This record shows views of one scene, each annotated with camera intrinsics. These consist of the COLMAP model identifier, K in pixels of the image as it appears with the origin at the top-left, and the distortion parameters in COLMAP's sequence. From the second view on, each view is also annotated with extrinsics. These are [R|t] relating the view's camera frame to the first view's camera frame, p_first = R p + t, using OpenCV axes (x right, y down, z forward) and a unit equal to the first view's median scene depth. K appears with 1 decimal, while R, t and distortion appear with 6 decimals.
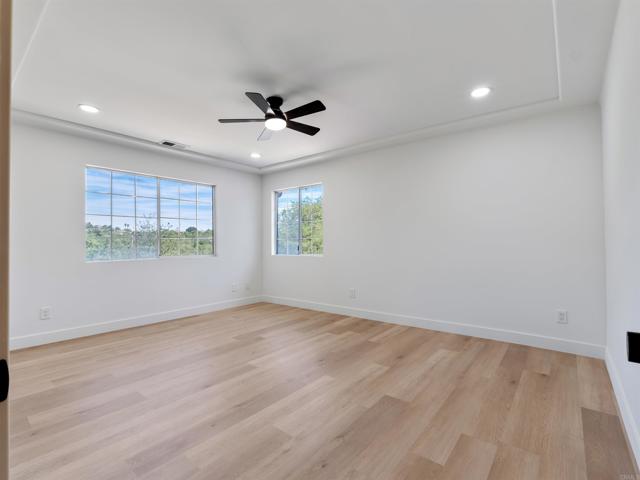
lens RADIAL K [[302.5, 0, 317.7], [0, 302.5, 237.4], [0, 0, 1]] dist [-0.002897, -0.000210]
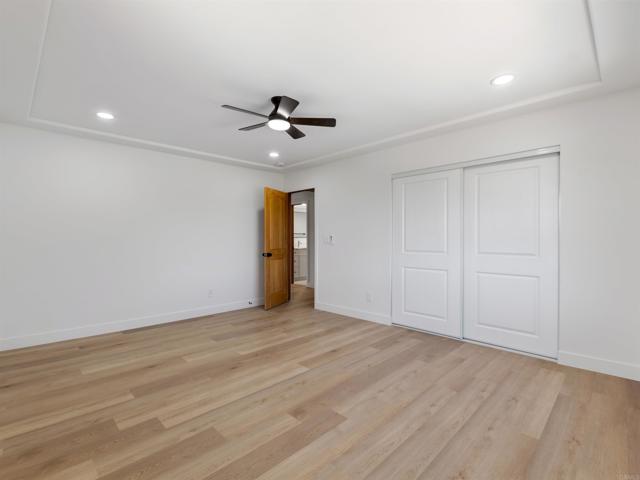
lens RADIAL K [[302.5, 0, 317.7], [0, 302.5, 237.4], [0, 0, 1]] dist [-0.002897, -0.000210]
pose [[-0.994778, 0.007829, 0.101760, -0.353272], [0.005348, 0.999682, -0.024634, 0.013687], [-0.101921, -0.023961, -0.994504, 1.916384]]
